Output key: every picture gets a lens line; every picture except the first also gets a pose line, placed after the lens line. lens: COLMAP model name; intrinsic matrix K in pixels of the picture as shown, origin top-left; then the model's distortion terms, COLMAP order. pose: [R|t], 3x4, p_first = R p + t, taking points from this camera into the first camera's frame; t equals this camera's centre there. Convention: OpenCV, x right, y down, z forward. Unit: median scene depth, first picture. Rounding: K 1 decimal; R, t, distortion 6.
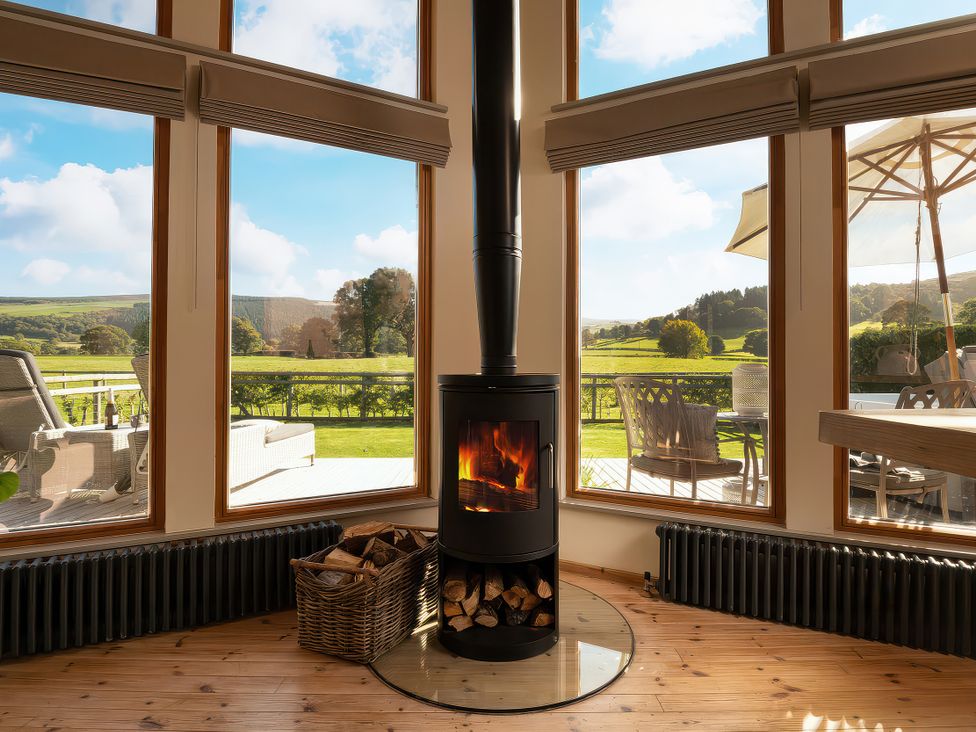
lens RADIAL K [[593.6, 0, 469.5], [0, 593.6, 359.4], [0, 0, 1]] dist [0.000871, -0.001018]
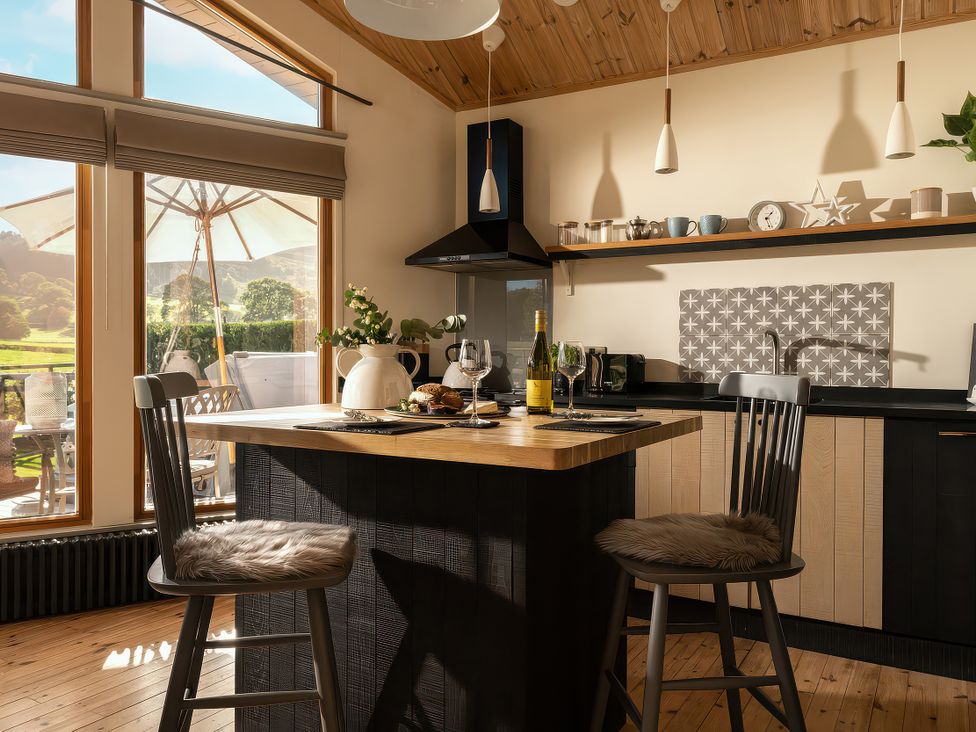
lens RADIAL K [[752.0, 0, 488.8], [0, 752.0, 355.2], [0, 0, 1]] dist [0.015862, -0.006716]
pose [[0.532087, 0.005525, 0.846672, -0.199436], [-0.009607, 0.999954, -0.000488, -0.032607], [-0.846635, -0.007874, 0.532116, -0.279272]]
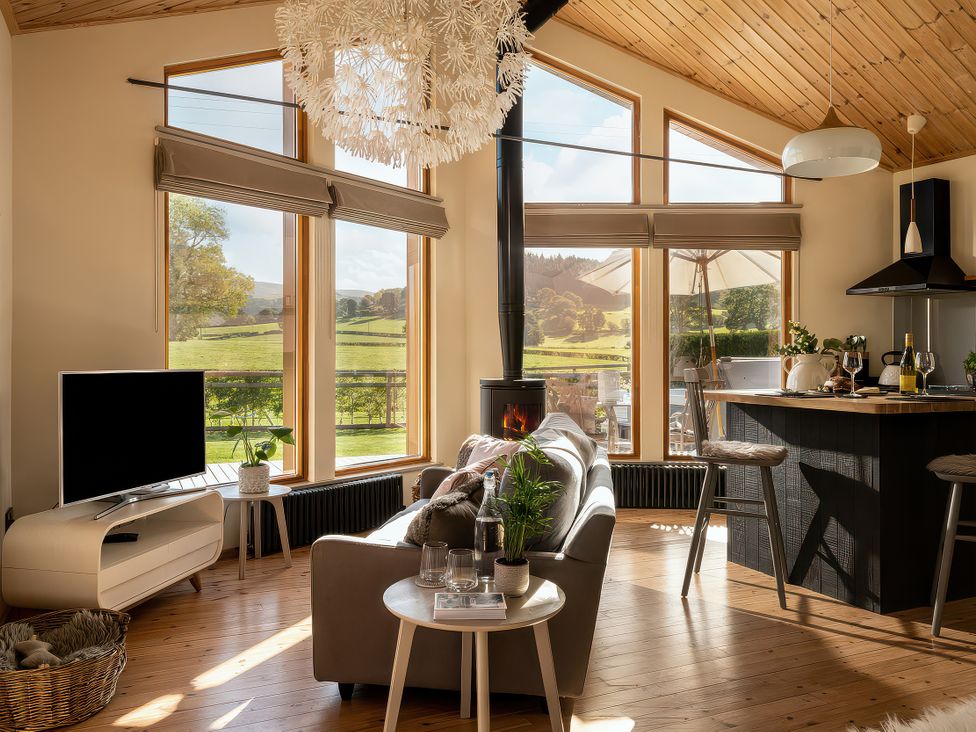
lens RADIAL K [[752.0, 0, 488.8], [0, 752.0, 355.2], [0, 0, 1]] dist [0.015862, -0.006716]
pose [[0.924755, 0.008812, 0.380461, -0.643407], [-0.009741, 0.999952, 0.000516, -0.035803], [-0.380439, -0.004183, 0.924797, -0.797980]]
